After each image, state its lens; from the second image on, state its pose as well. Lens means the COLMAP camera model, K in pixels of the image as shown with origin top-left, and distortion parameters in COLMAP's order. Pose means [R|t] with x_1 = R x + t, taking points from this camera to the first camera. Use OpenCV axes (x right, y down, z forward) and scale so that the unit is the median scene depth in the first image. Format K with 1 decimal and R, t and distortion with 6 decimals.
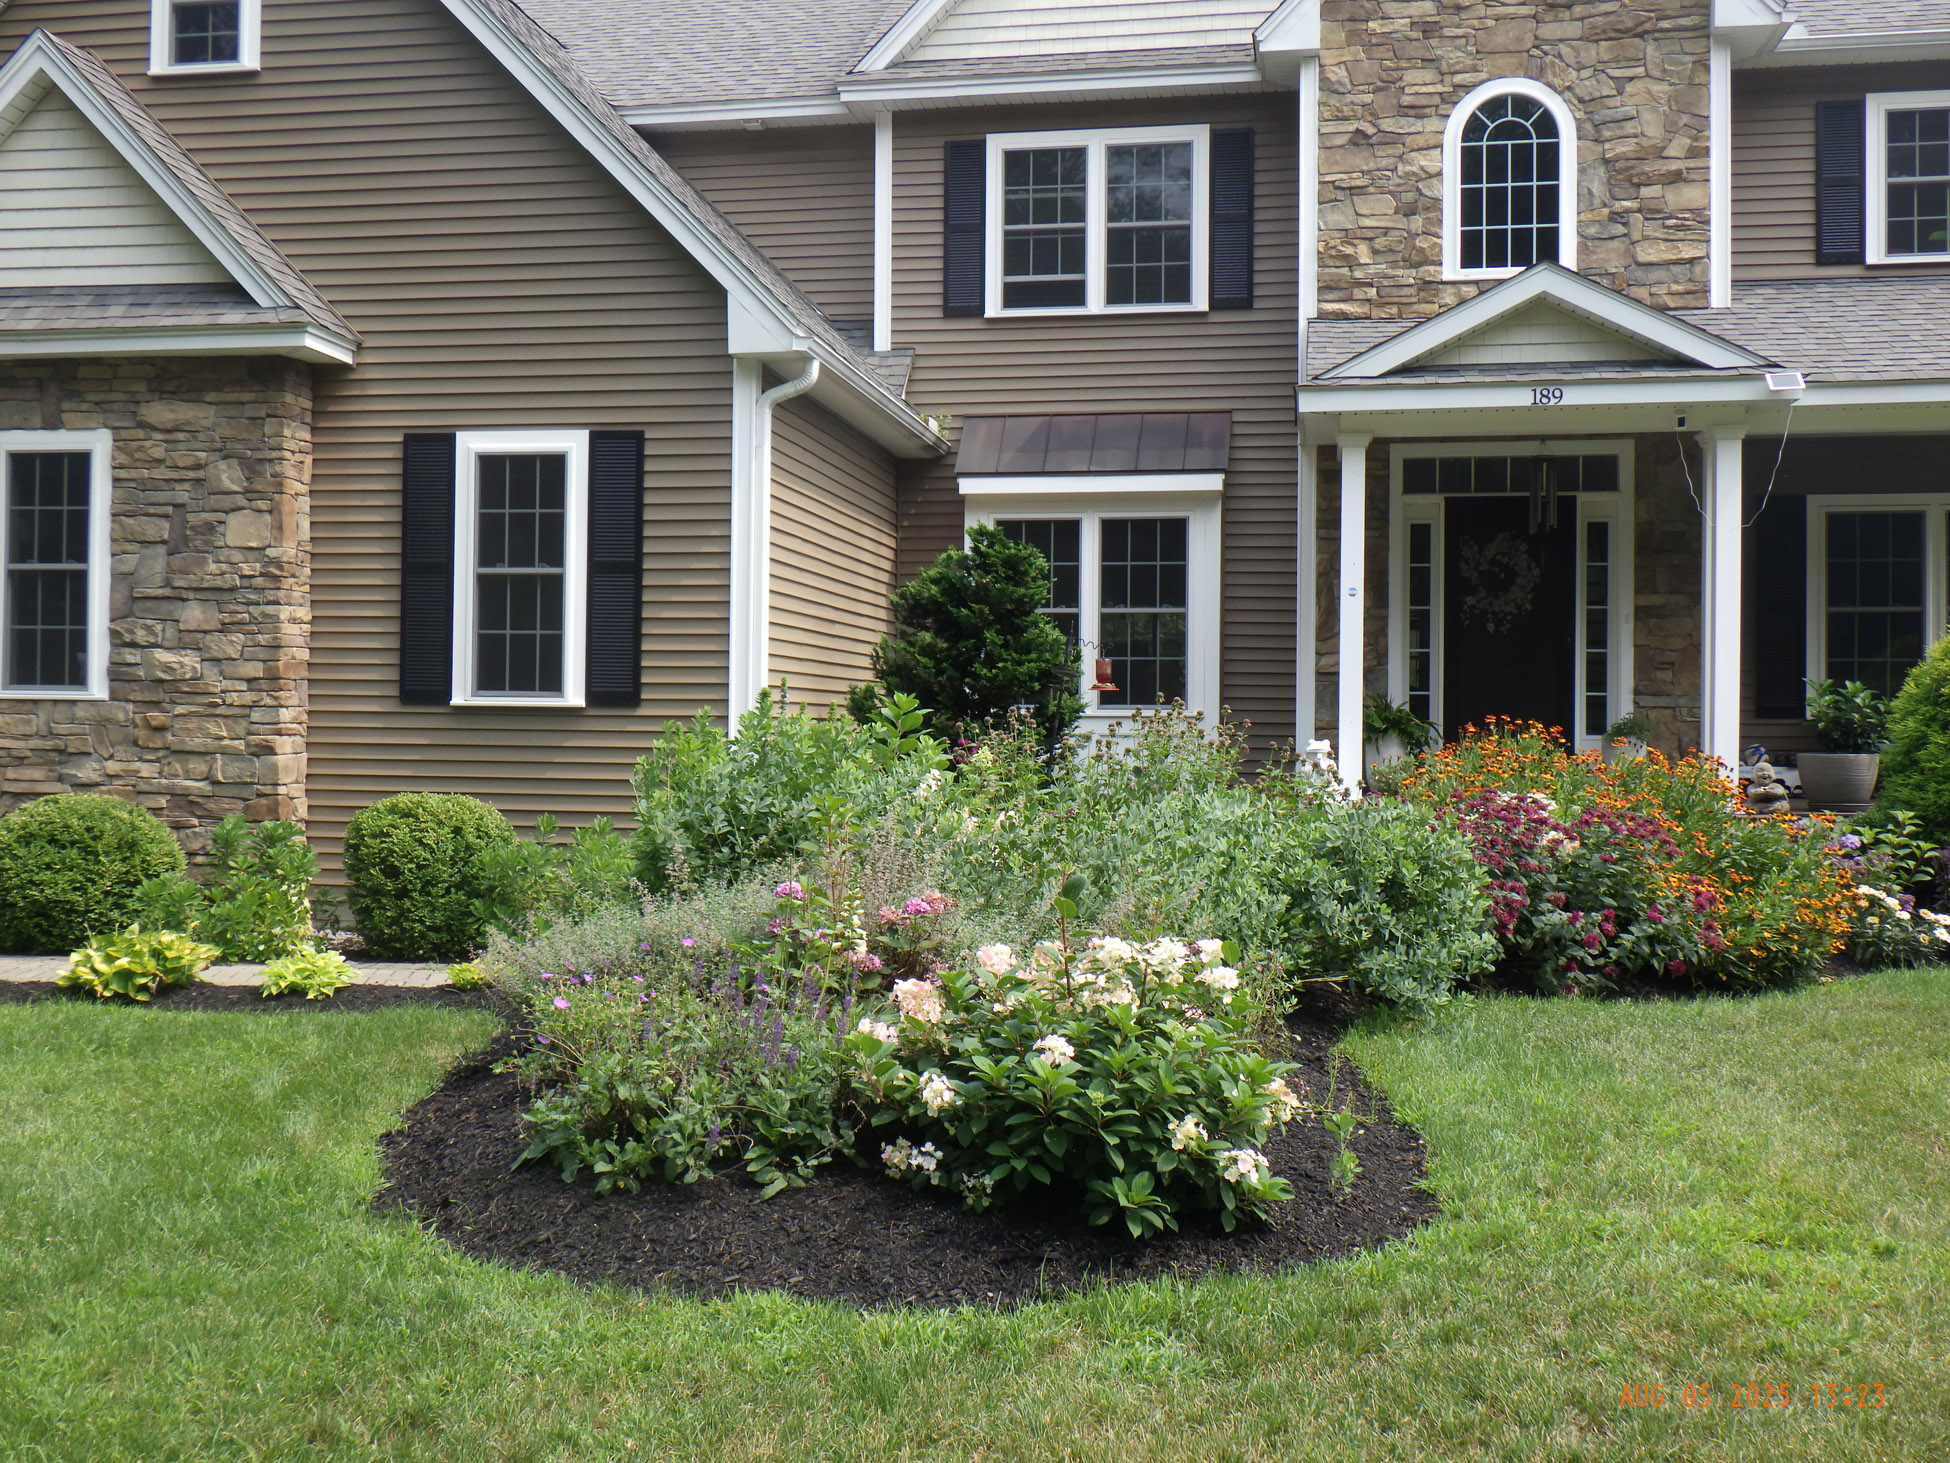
lens RADIAL K [[1955.5, 0, 965.8], [0, 1955.5, 725.1], [0, 0, 1]] dist [0.009724, -0.033821]
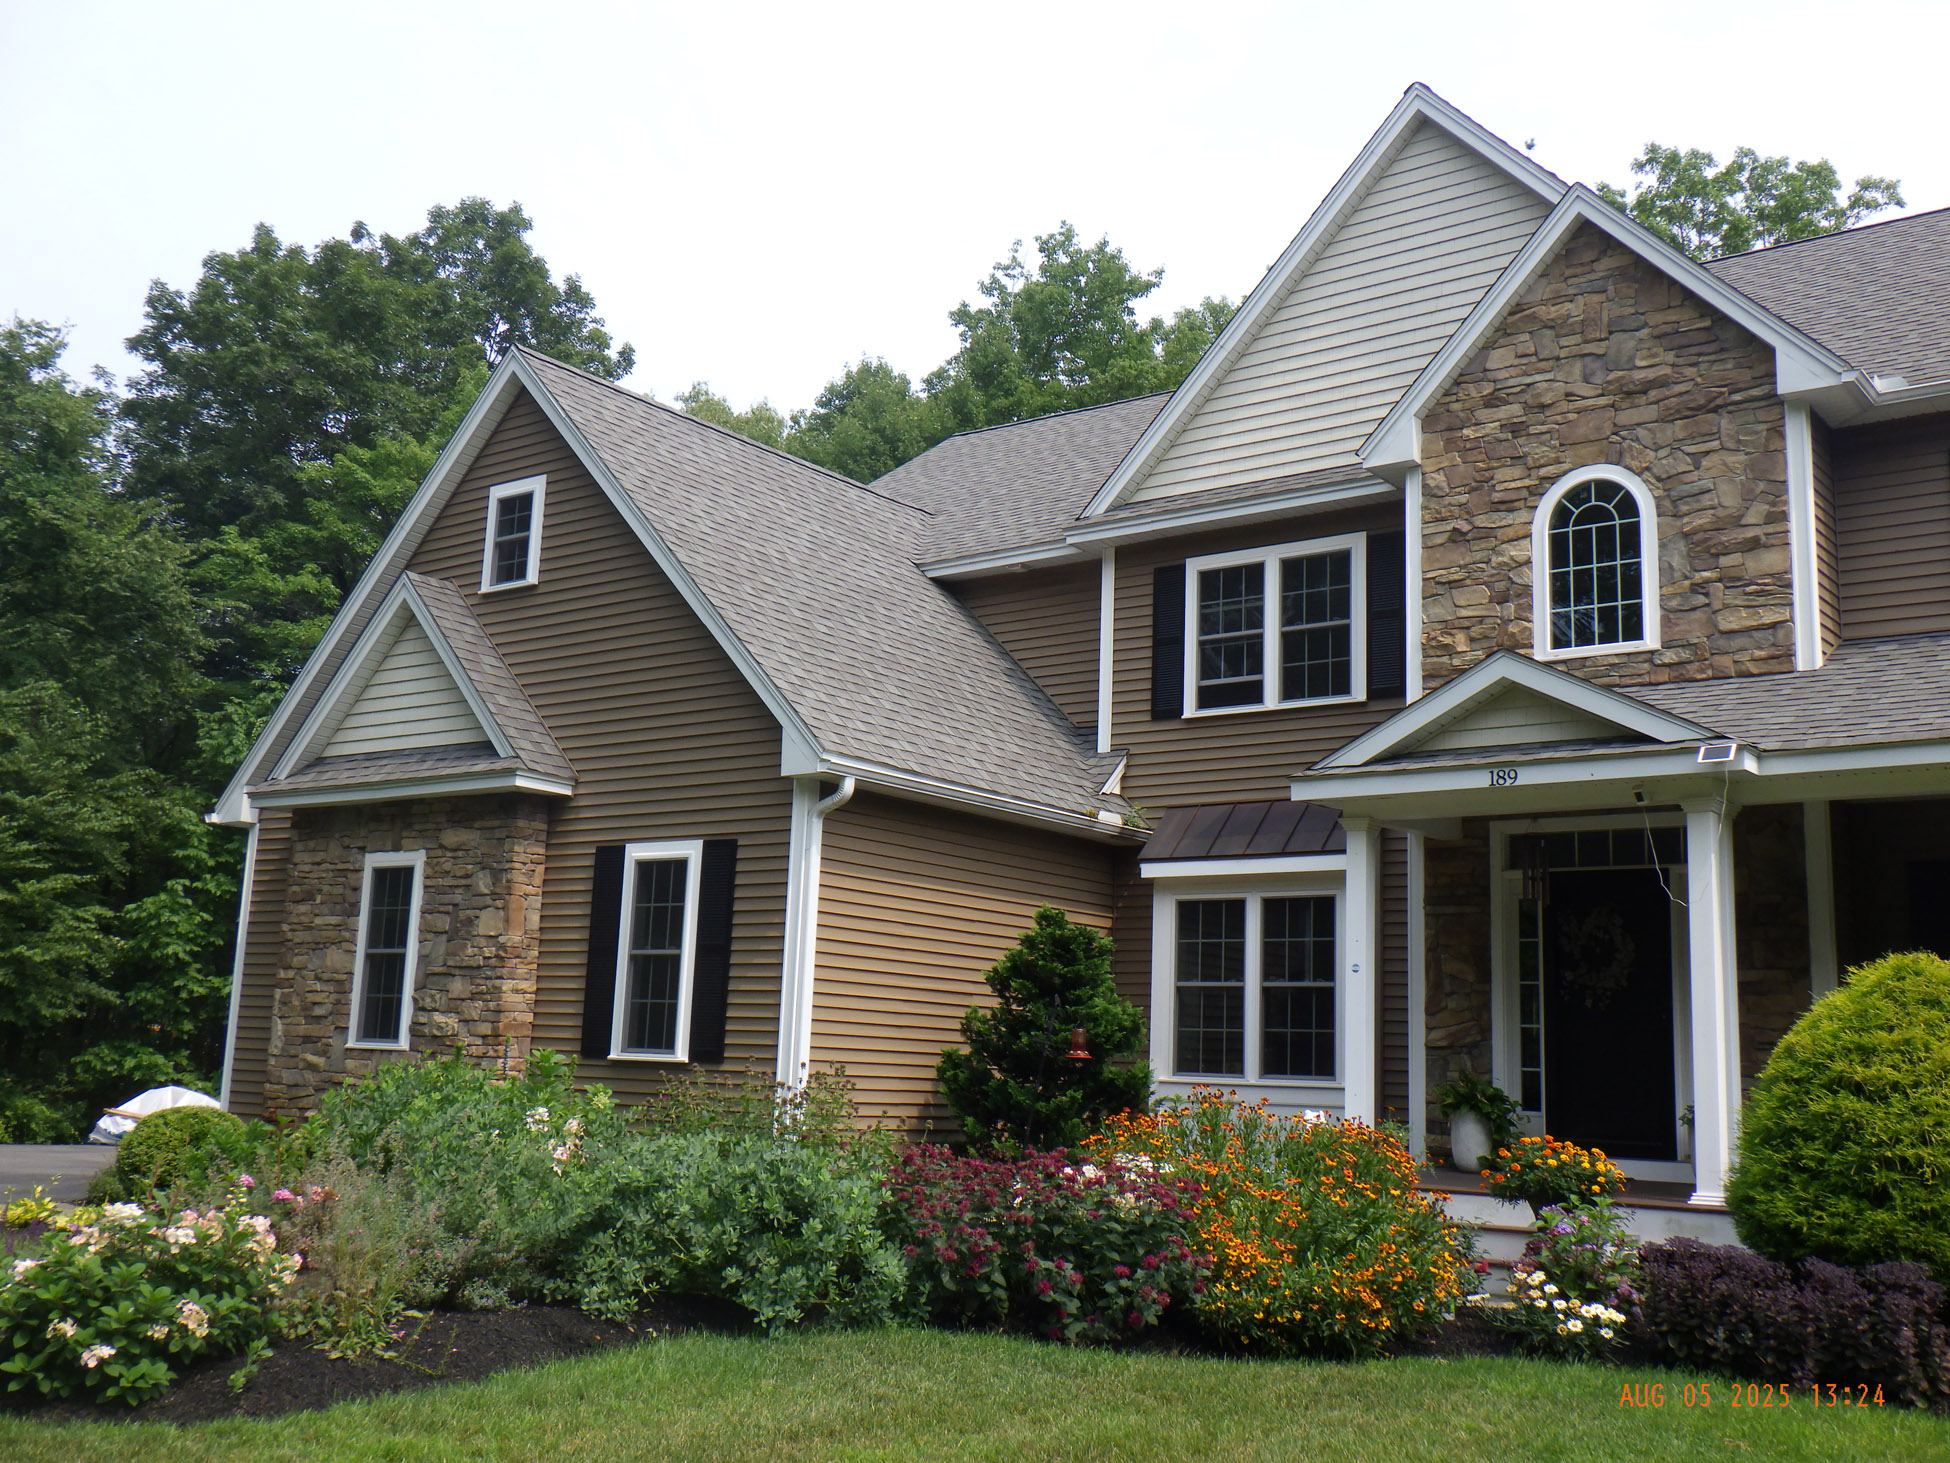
lens RADIAL K [[1955.5, 0, 965.8], [0, 1955.5, 725.1], [0, 0, 1]] dist [0.009724, -0.033821]
pose [[0.884609, -0.057974, -0.462716, 0.459375], [-0.028790, 0.983560, -0.178271, -0.003265], [0.465444, 0.171022, 0.868397, -0.024445]]
